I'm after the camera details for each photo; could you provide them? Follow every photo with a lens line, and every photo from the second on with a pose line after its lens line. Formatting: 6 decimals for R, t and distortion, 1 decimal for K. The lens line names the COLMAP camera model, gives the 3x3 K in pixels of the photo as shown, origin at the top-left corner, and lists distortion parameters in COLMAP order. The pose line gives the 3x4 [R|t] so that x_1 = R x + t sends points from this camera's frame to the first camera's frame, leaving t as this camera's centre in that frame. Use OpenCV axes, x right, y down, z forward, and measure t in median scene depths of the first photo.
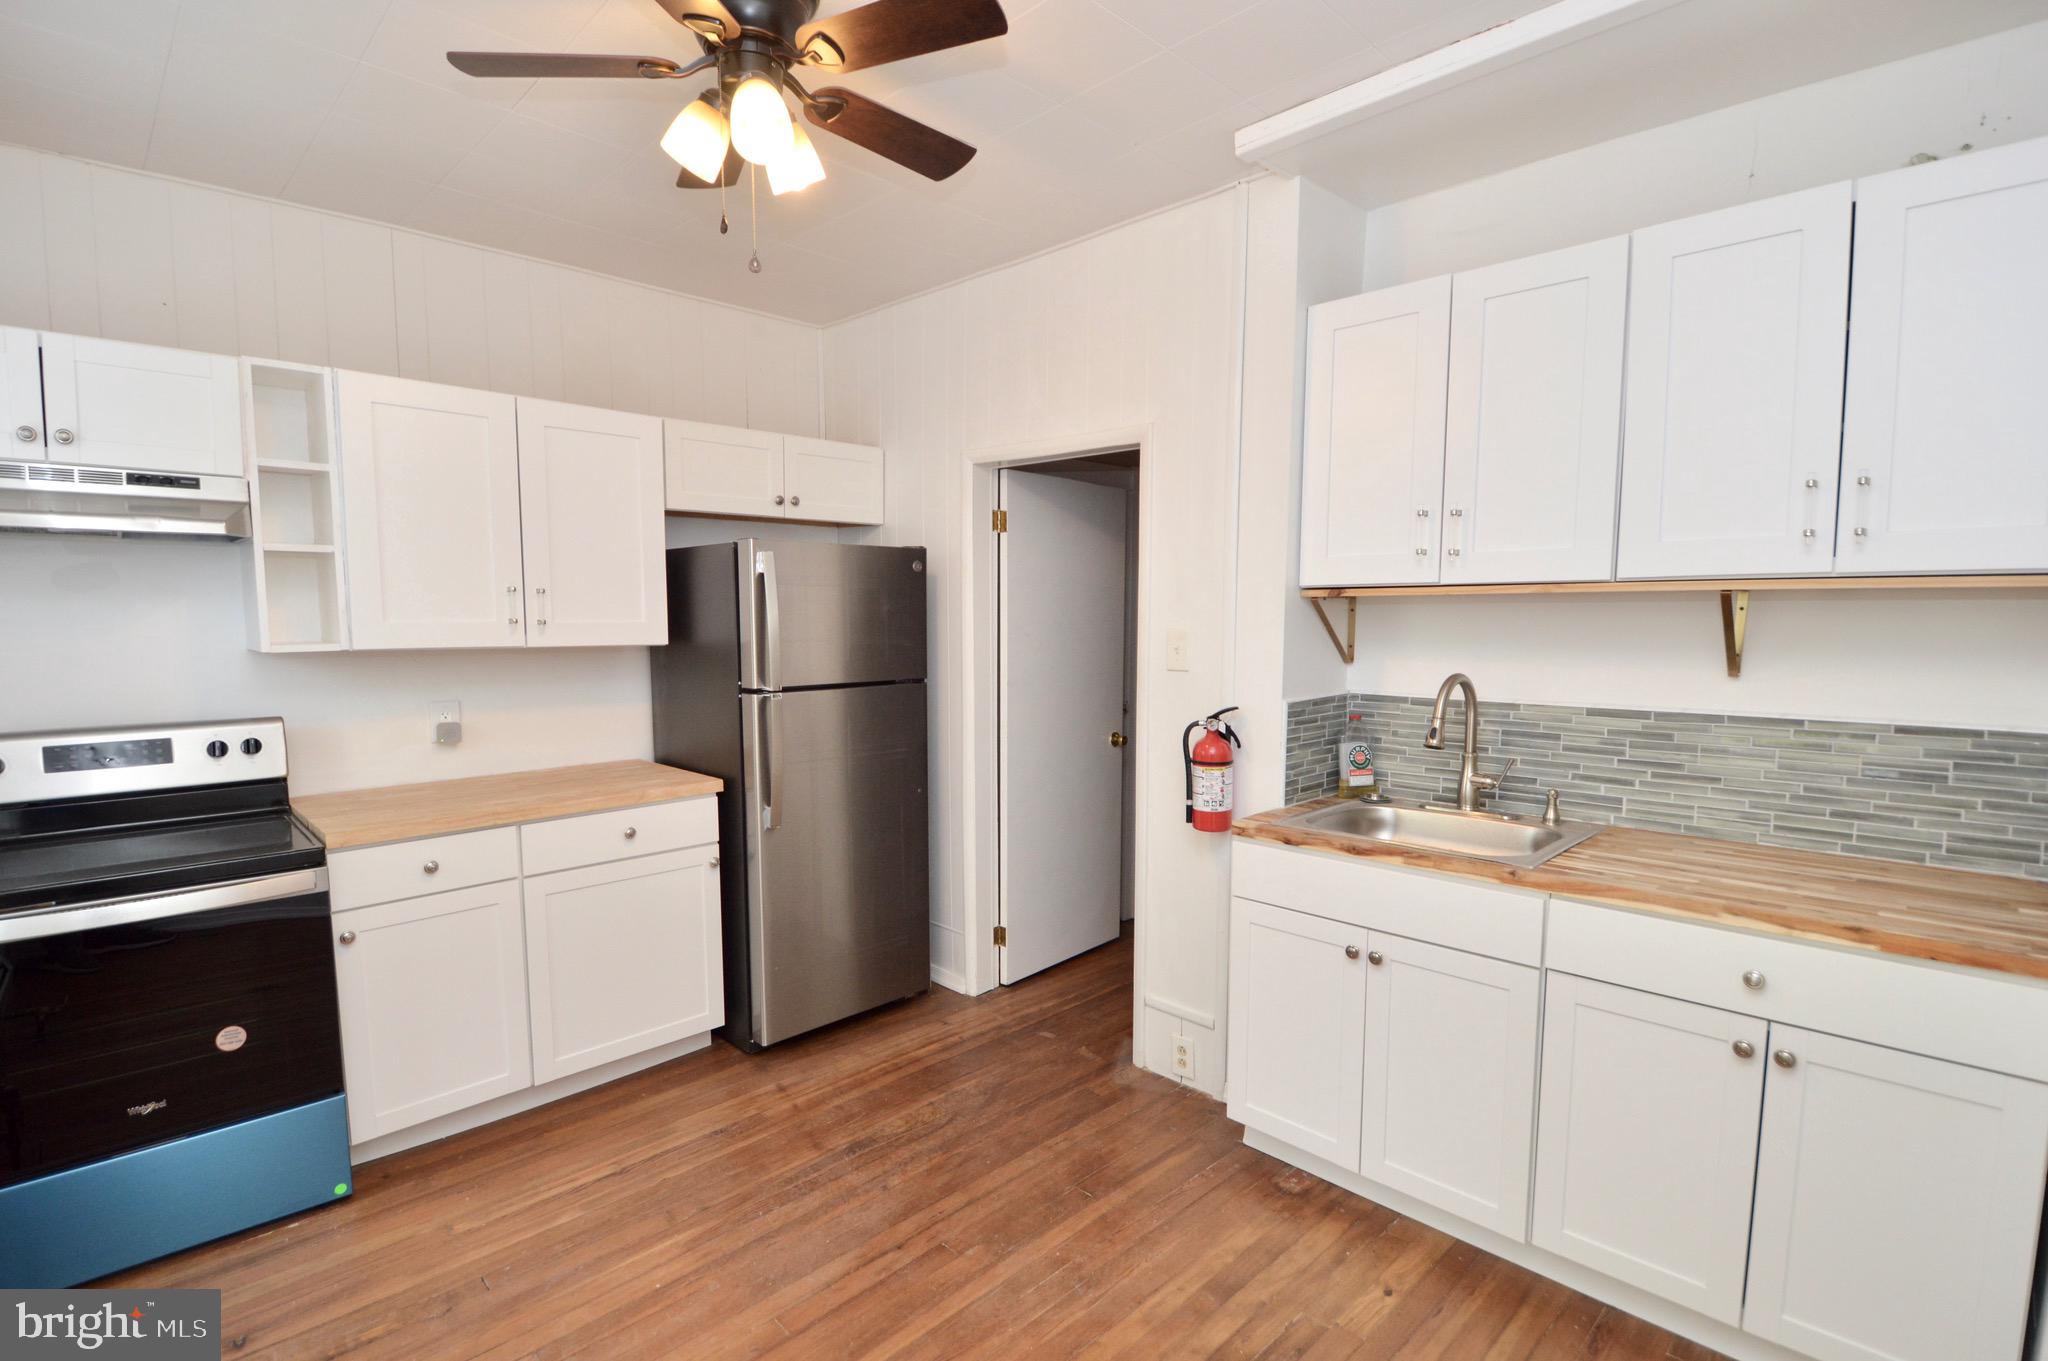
lens RADIAL K [[944.4, 0, 1032.9], [0, 944.4, 692.9], [0, 0, 1]] dist [0.018853, -0.024866]
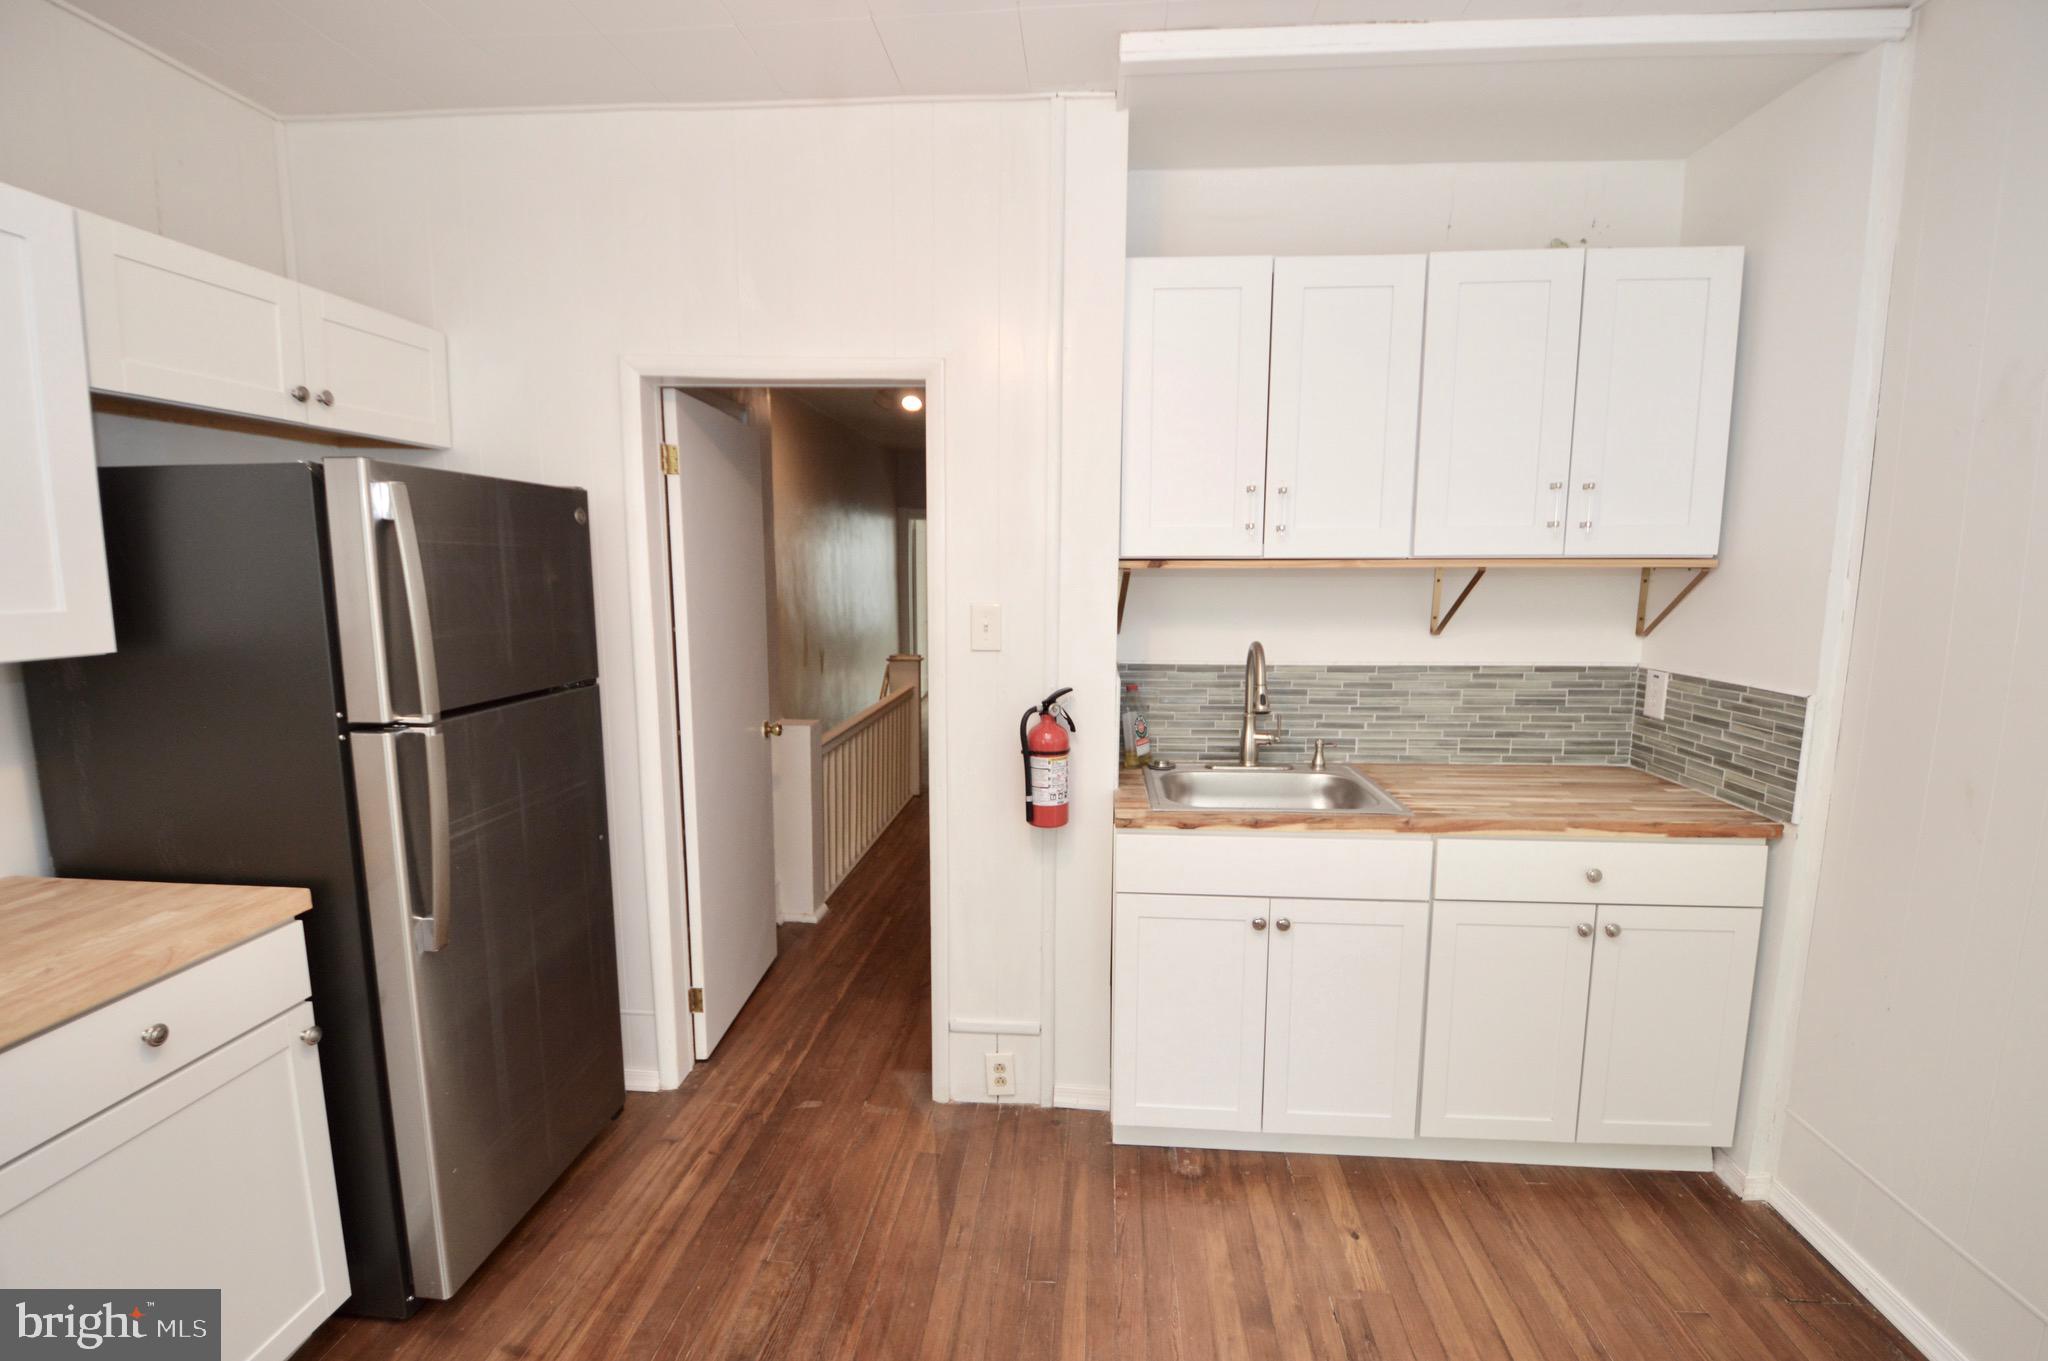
lens RADIAL K [[891.9, 0, 1027.6], [0, 891.9, 687.0], [0, 0, 1]] dist [0.019760, -0.022532]
pose [[0.766634, -0.081675, 0.636868, -0.401278], [0.052113, 0.996519, 0.065068, -0.048731], [-0.639965, -0.016694, 0.768222, 0.390811]]
